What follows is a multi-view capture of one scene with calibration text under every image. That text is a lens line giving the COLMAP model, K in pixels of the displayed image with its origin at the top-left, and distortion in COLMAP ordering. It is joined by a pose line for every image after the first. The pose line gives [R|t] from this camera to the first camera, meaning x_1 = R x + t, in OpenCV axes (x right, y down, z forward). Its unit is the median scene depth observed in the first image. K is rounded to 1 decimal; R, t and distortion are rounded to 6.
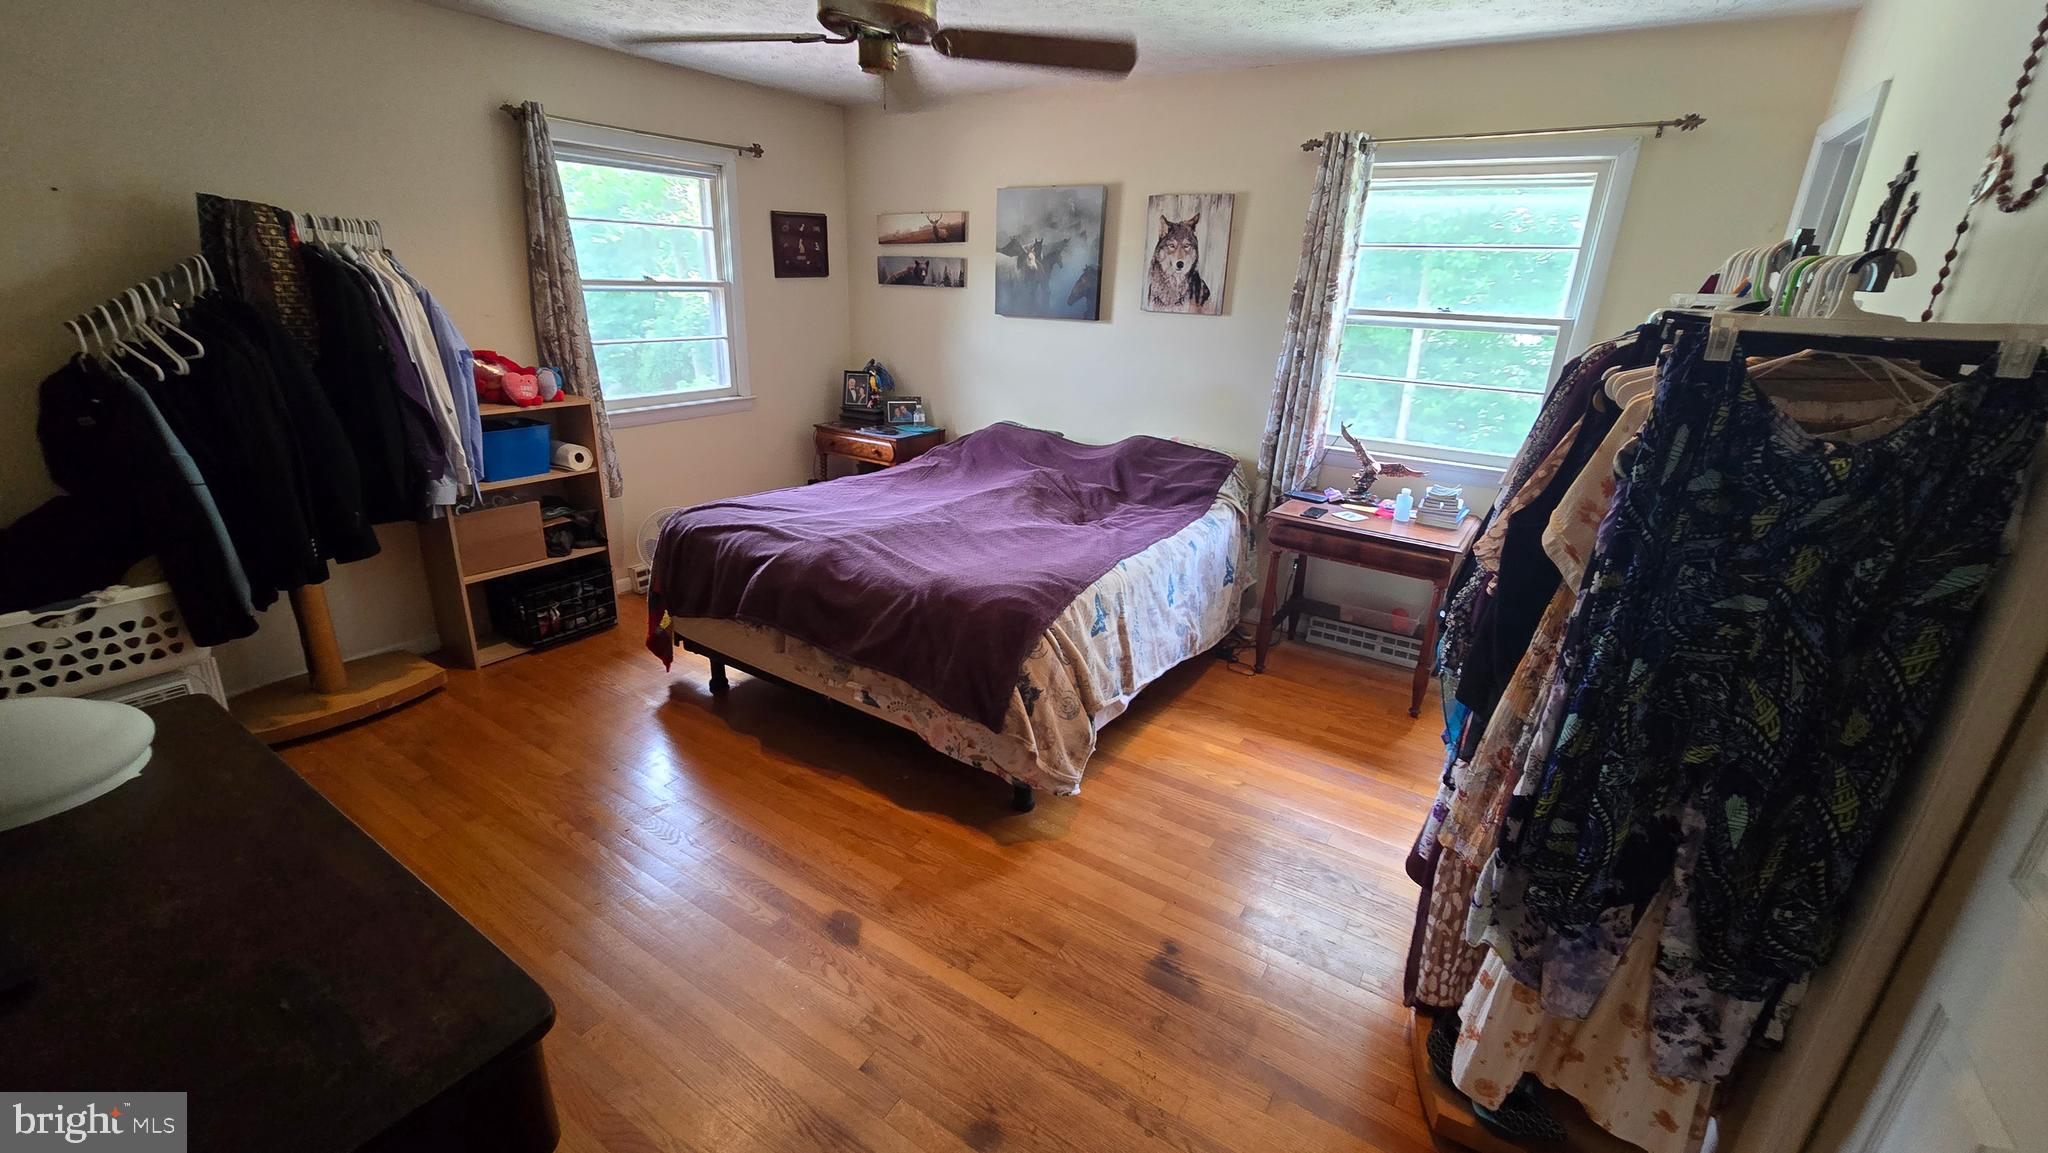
lens RADIAL K [[839.3, 0, 1020.7], [0, 839.3, 577.0], [0, 0, 1]] dist [-0.004448, 0.000935]
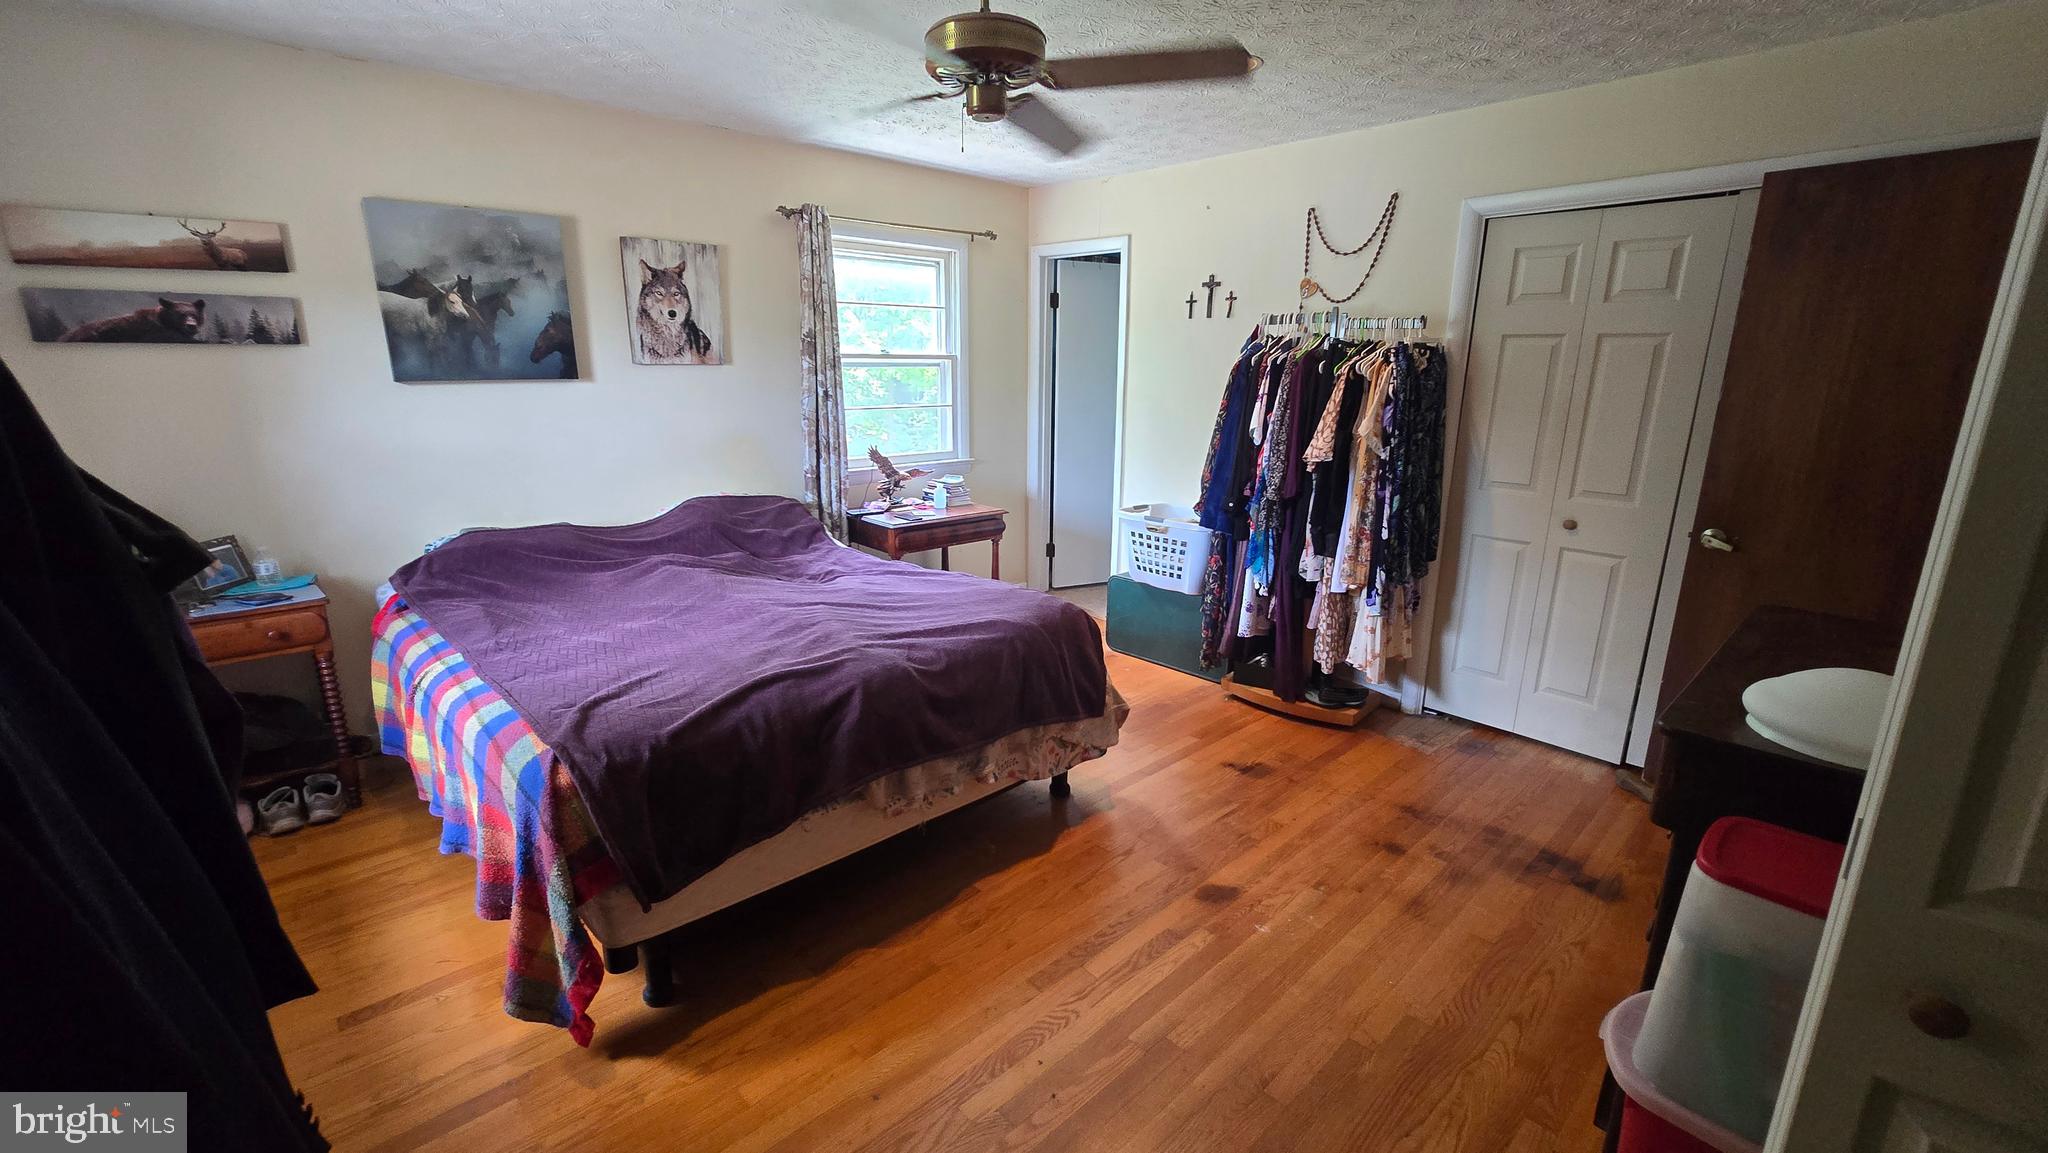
lens RADIAL K [[839.3, 0, 1024.9], [0, 839.3, 570.7], [0, 0, 1]] dist [-0.004448, 0.000935]
pose [[0.233841, -0.270249, 0.933961, -0.659982], [0.331260, 0.925266, 0.184794, -0.149398], [-0.914103, 0.266172, 0.305888, 0.429350]]
